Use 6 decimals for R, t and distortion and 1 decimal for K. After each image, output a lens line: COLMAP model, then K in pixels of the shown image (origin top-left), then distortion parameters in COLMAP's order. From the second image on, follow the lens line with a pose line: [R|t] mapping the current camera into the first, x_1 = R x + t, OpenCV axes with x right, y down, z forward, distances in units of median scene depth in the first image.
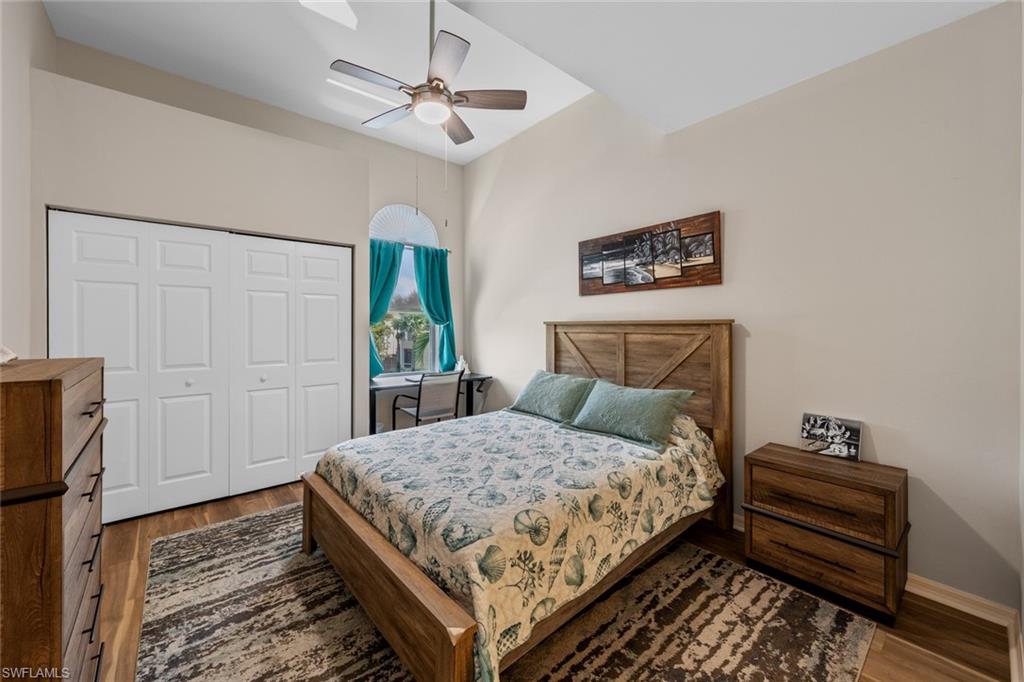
lens RADIAL K [[401.6, 0, 509.3], [0, 401.6, 330.0], [0, 0, 1]] dist [0.000911, -0.000204]
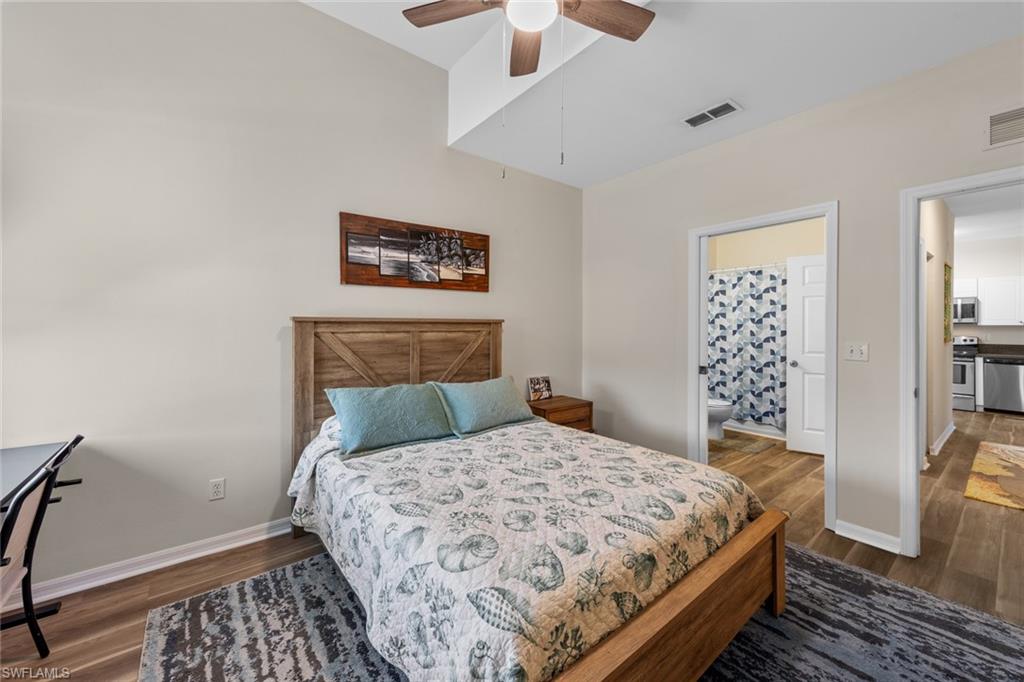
lens RADIAL K [[401.6, 0, 508.9], [0, 401.6, 332.2], [0, 0, 1]] dist [0.000911, -0.000204]
pose [[0.028301, -0.020538, 0.999388, -0.683505], [0.003739, 0.999784, 0.020441, -0.009644], [-0.999592, 0.003159, 0.028372, 0.793189]]
